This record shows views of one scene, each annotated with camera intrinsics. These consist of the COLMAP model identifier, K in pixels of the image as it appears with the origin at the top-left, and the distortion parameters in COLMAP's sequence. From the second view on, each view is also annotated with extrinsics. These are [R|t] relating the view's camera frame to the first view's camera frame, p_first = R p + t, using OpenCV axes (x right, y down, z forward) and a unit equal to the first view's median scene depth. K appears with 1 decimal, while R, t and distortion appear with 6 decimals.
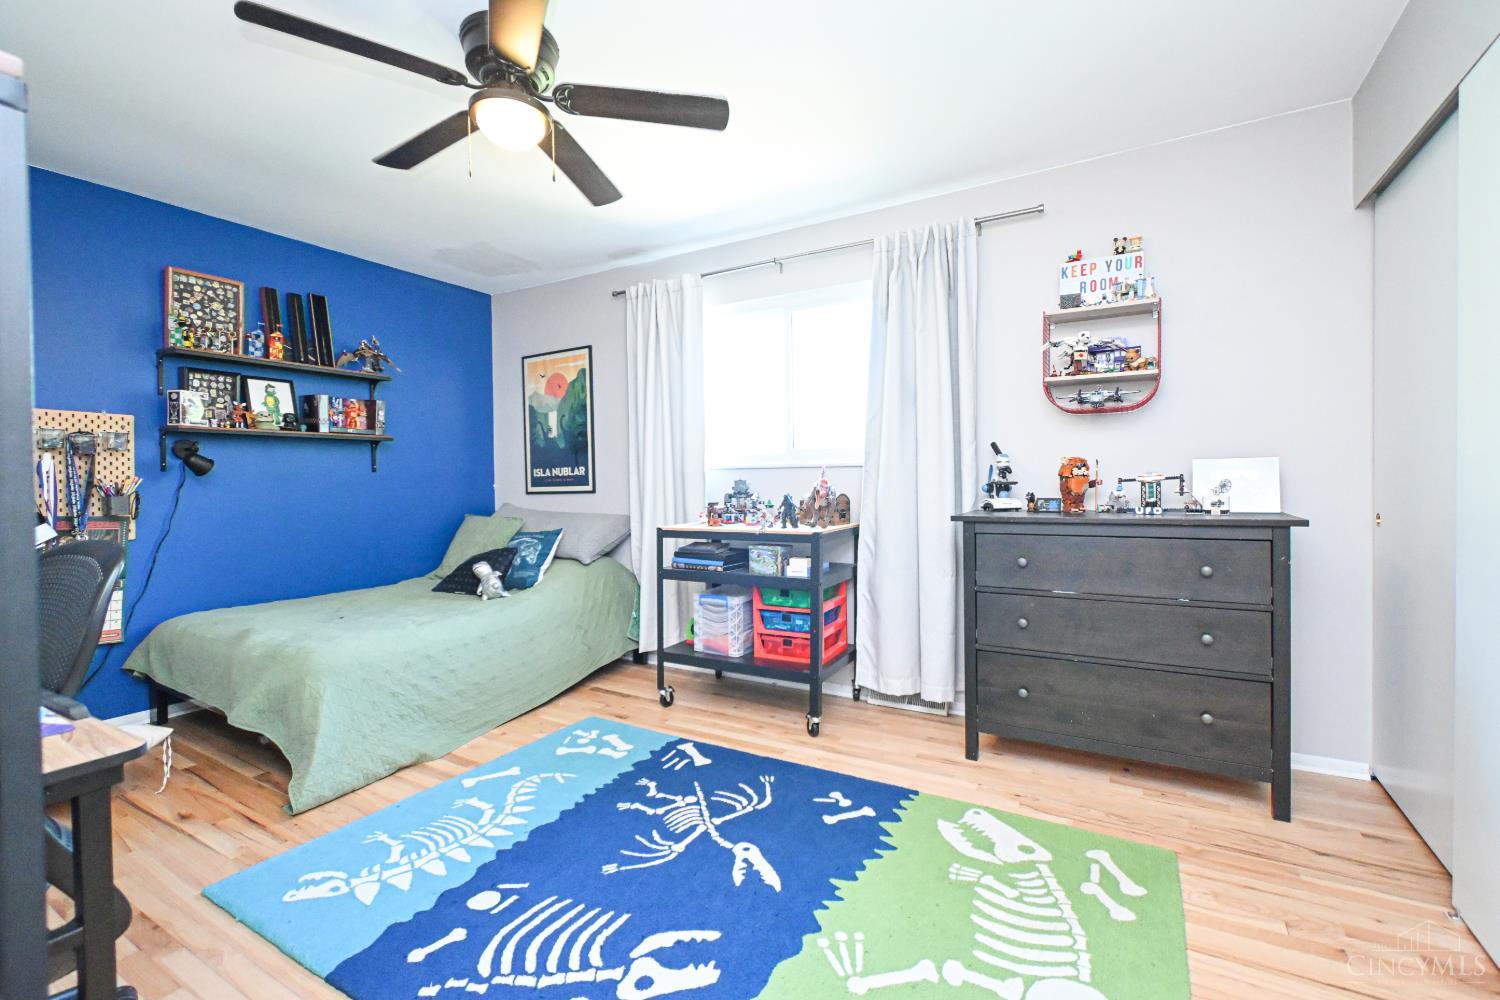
lens RADIAL K [[662.9, 0, 746.9], [0, 662.9, 496.1], [0, 0, 1]] dist [0.003376, -0.002460]
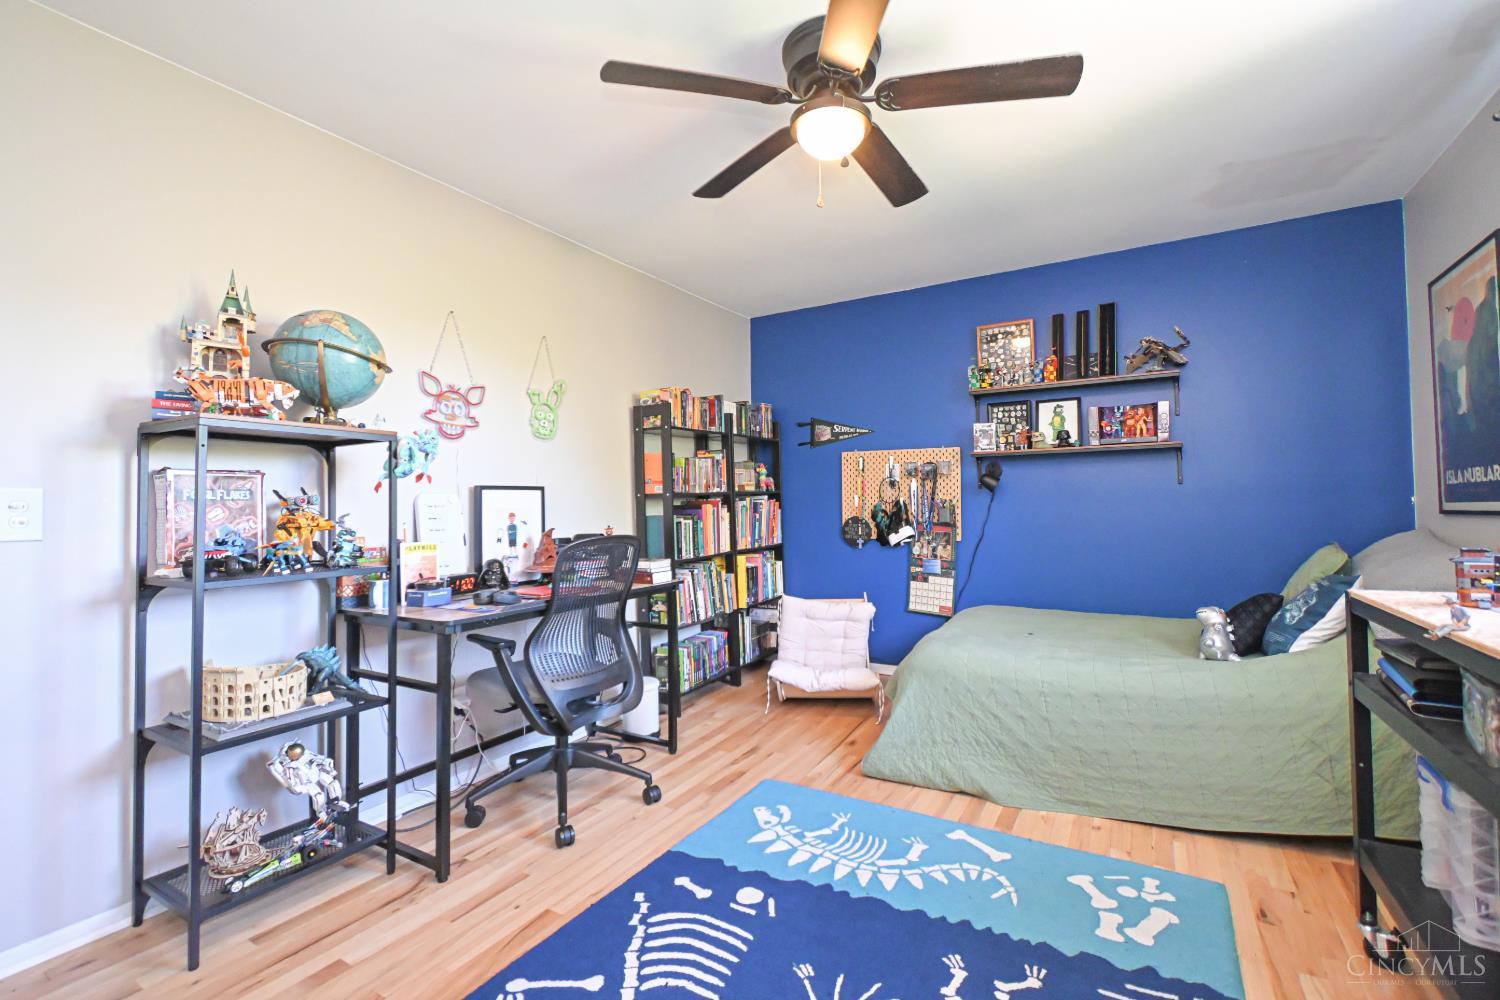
lens RADIAL K [[662.9, 0, 746.2], [0, 662.9, 494.4], [0, 0, 1]] dist [0.003376, -0.002460]
pose [[-0.014251, -0.003413, -0.999893, 0.437316], [-0.009760, 0.999947, -0.003274, -0.021228], [0.999851, 0.009712, -0.014284, 0.651747]]
